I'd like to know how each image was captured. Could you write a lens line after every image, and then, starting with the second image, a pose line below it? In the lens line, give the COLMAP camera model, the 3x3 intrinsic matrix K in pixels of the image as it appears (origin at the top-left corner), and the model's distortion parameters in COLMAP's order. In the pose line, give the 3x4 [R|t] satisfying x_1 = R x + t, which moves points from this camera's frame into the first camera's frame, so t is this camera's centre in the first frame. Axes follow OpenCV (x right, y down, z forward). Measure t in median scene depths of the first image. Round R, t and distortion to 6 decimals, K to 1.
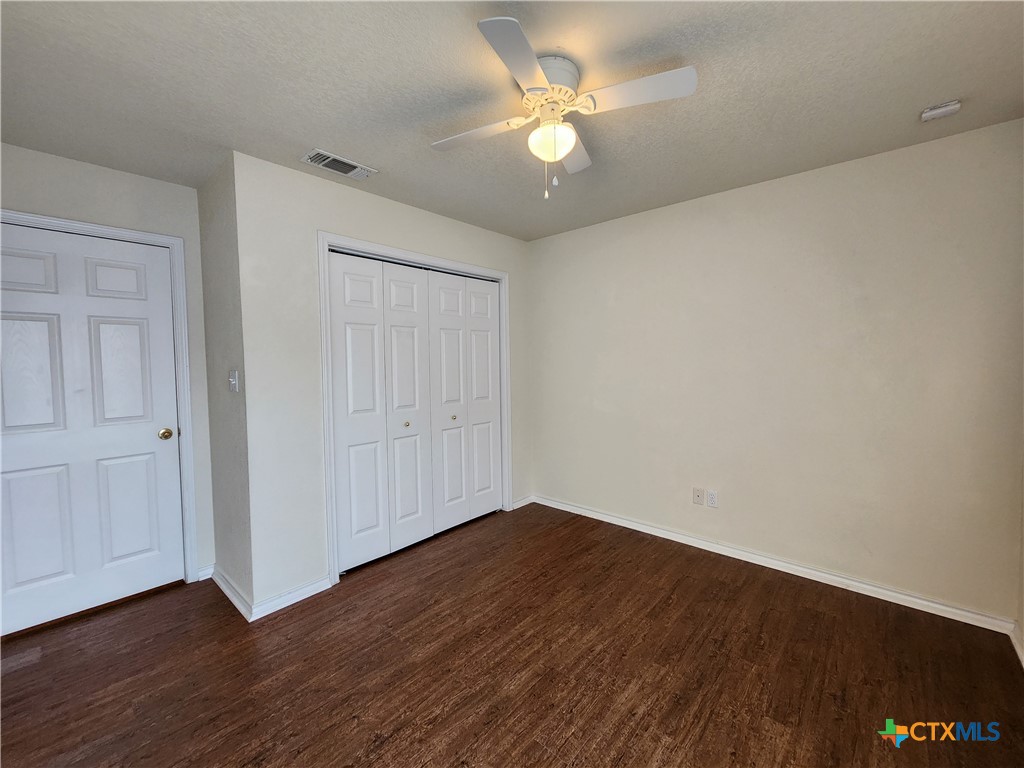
lens RADIAL K [[417.2, 0, 515.0], [0, 417.2, 379.5], [0, 0, 1]] dist [0.001701, -0.000496]
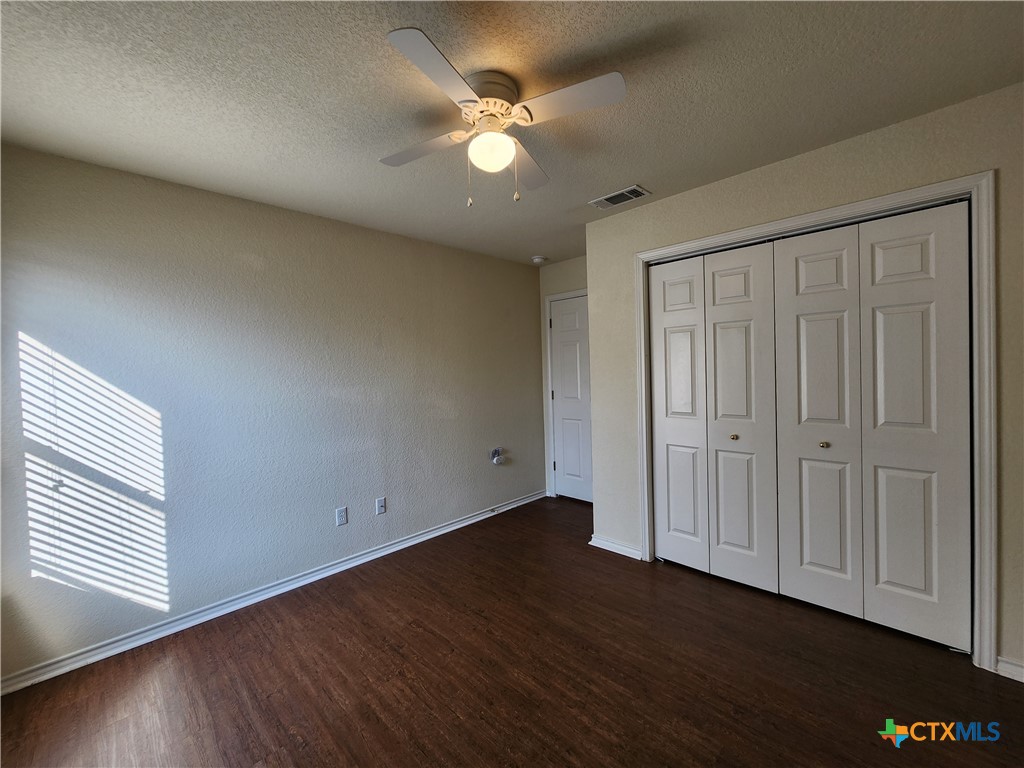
lens RADIAL K [[415.6, 0, 523.1], [0, 415.6, 375.3], [0, 0, 1]] dist [0.001997, 0.000284]
pose [[-0.042814, 0.033704, -0.998514, 0.910318], [-0.013436, 0.999321, 0.034308, -0.062753], [0.998993, 0.014884, -0.042332, 0.923161]]
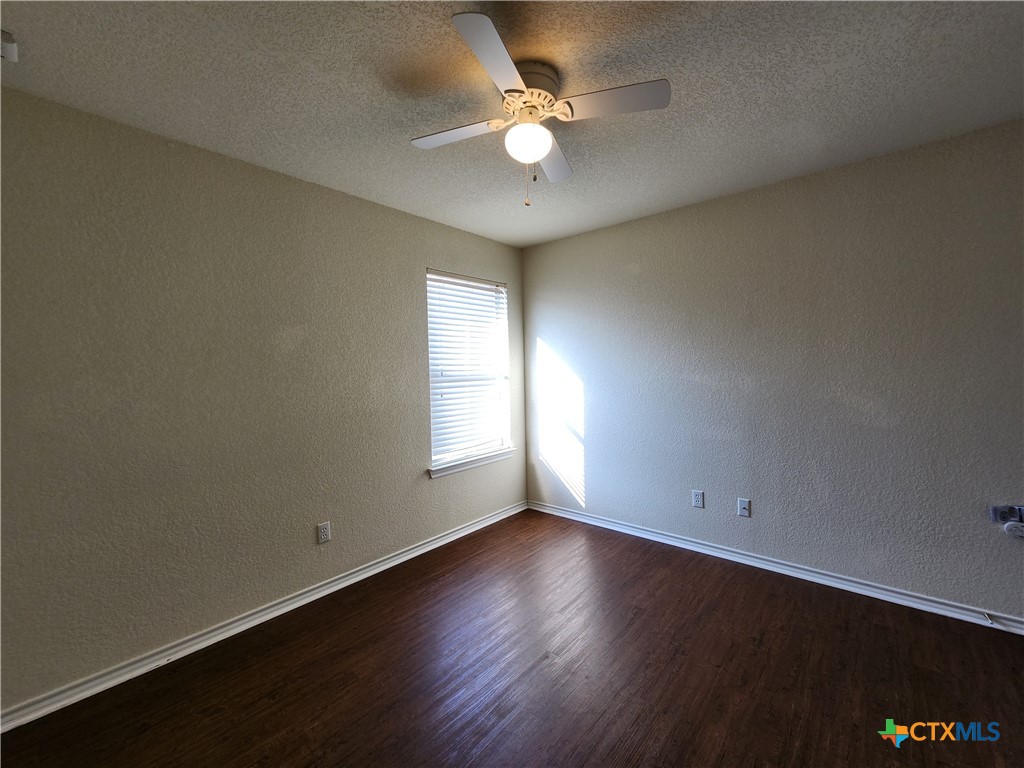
lens RADIAL K [[419.7, 0, 525.4], [0, 419.7, 376.7], [0, 0, 1]] dist [0.002491, 0.000128]
pose [[-0.998795, 0.041436, -0.026308, 0.106788], [0.039619, 0.997022, 0.066165, -0.065190], [0.028971, 0.065042, -0.997462, 1.696860]]
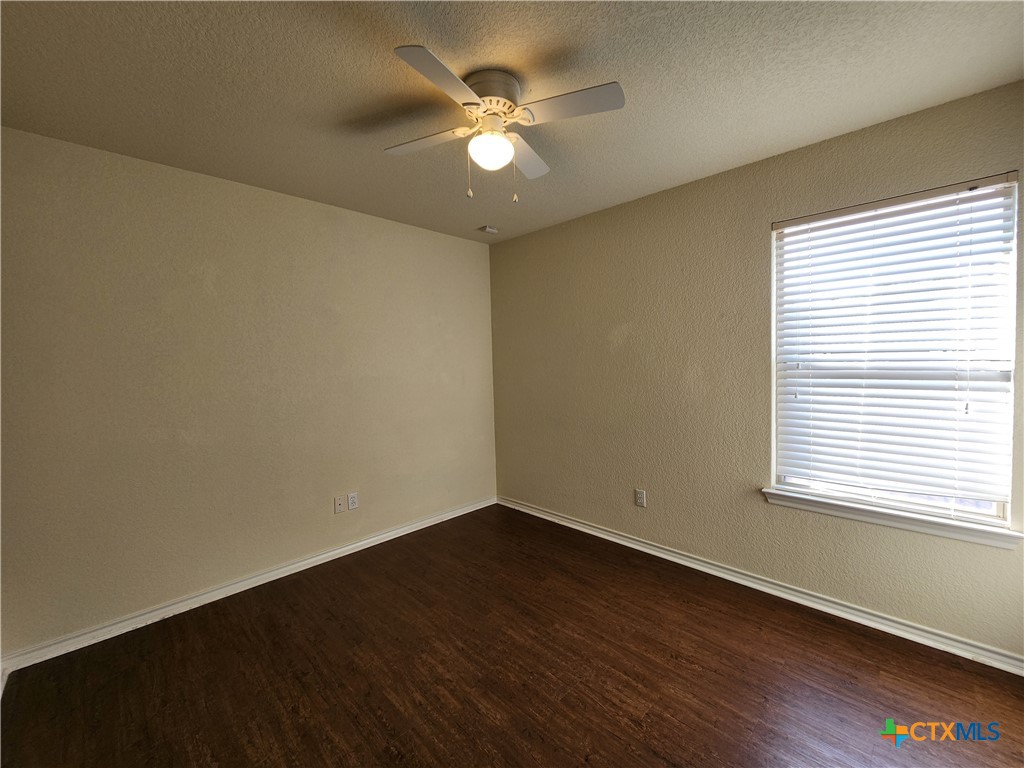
lens RADIAL K [[414.4, 0, 527.2], [0, 414.4, 380.5], [0, 0, 1]] dist [0.000654, -0.000221]
pose [[0.042067, -0.034835, 0.998507, -0.787021], [0.067866, 0.997183, 0.031929, -0.027573], [-0.996807, 0.066422, 0.044313, 0.742058]]
